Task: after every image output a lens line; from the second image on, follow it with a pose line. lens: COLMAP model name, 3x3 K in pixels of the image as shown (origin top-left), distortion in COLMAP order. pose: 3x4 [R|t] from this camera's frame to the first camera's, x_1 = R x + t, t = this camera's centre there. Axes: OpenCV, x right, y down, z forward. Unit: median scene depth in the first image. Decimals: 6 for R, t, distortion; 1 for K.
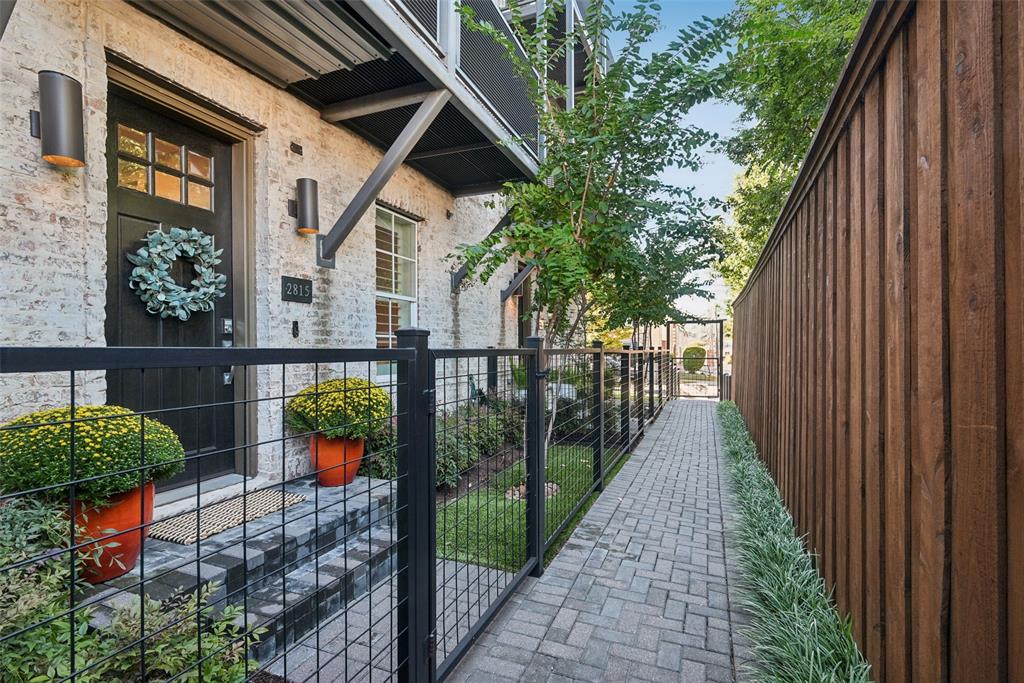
lens RADIAL K [[483.1, 0, 508.2], [0, 483.1, 346.5], [0, 0, 1]] dist [-0.001608, 0.001608]
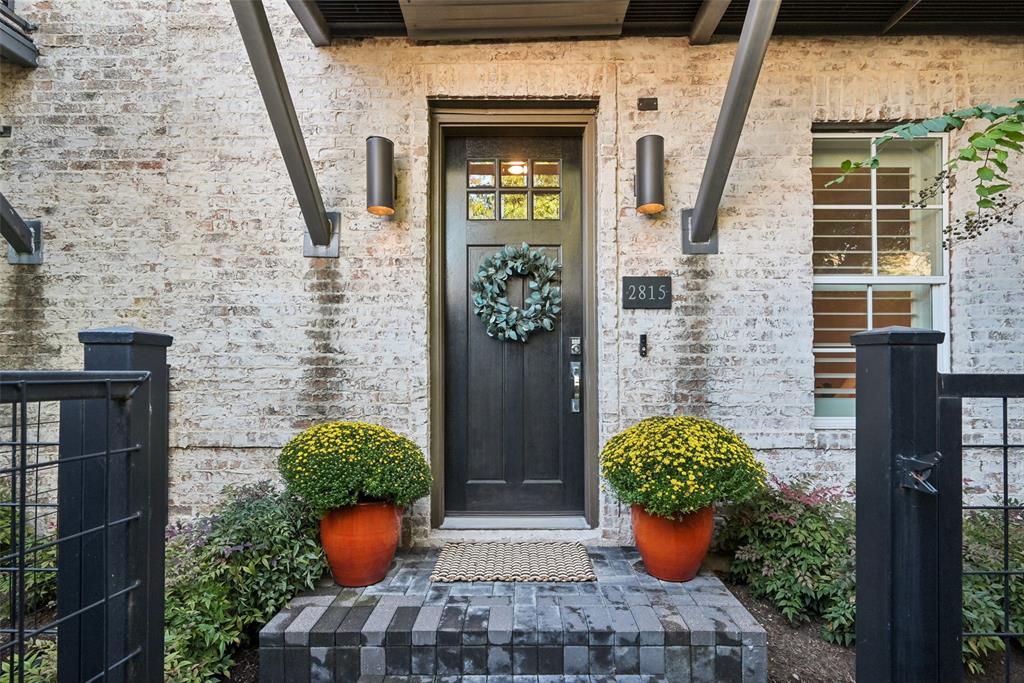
lens RADIAL K [[483.1, 0, 519.0], [0, 483.1, 367.4], [0, 0, 1]] dist [-0.001608, 0.001608]
pose [[0.379725, -0.005564, -0.925083, 0.180721], [0.003074, 0.999984, -0.004753, 0.001329], [0.925094, -0.001039, 0.379736, 0.545709]]
